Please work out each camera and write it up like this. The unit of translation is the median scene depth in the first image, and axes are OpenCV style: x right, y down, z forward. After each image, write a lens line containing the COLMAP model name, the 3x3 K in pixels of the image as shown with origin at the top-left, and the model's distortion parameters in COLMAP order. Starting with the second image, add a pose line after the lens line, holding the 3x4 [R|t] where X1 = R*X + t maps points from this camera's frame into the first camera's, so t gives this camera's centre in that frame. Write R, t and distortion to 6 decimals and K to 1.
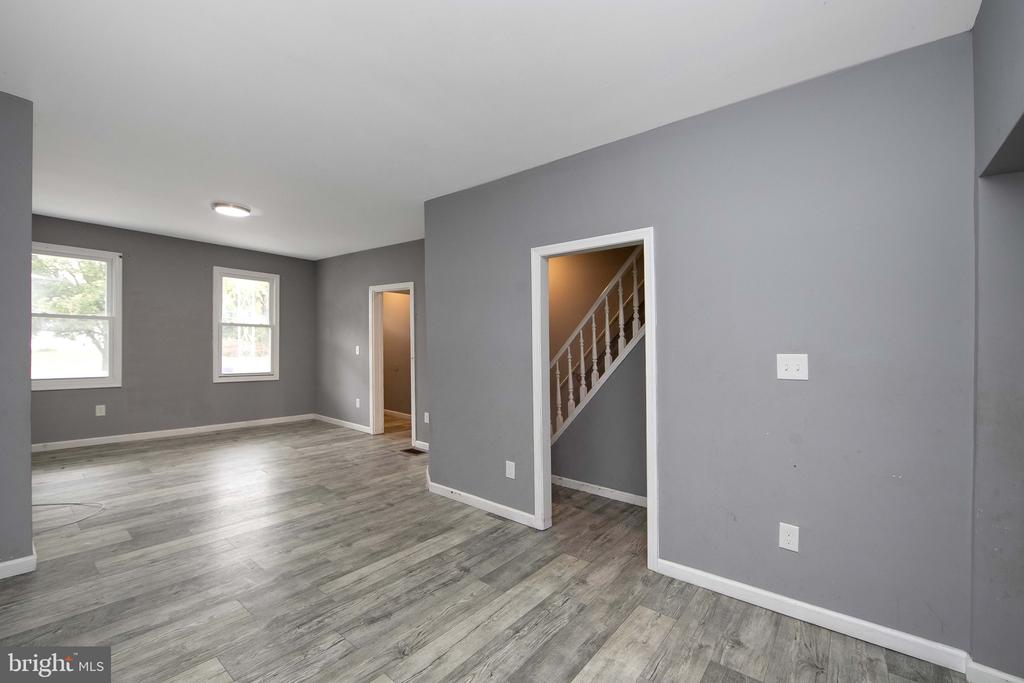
lens RADIAL K [[410.9, 0, 520.4], [0, 410.9, 356.1], [0, 0, 1]] dist [-0.007059, 0.000947]
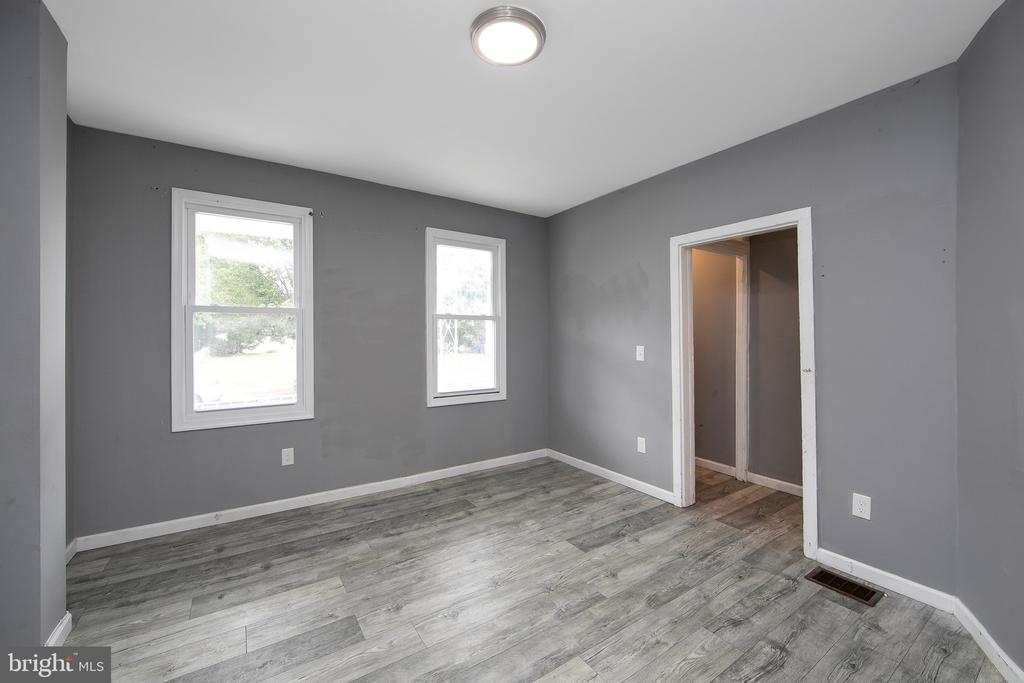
lens RADIAL K [[410.9, 0, 510.3], [0, 410.9, 343.0], [0, 0, 1]] dist [-0.007059, 0.000947]
pose [[0.942220, -0.022440, -0.334242, -0.365627], [0.016698, 0.999660, -0.020045, -0.018960], [0.334578, 0.013306, 0.942274, 0.386445]]
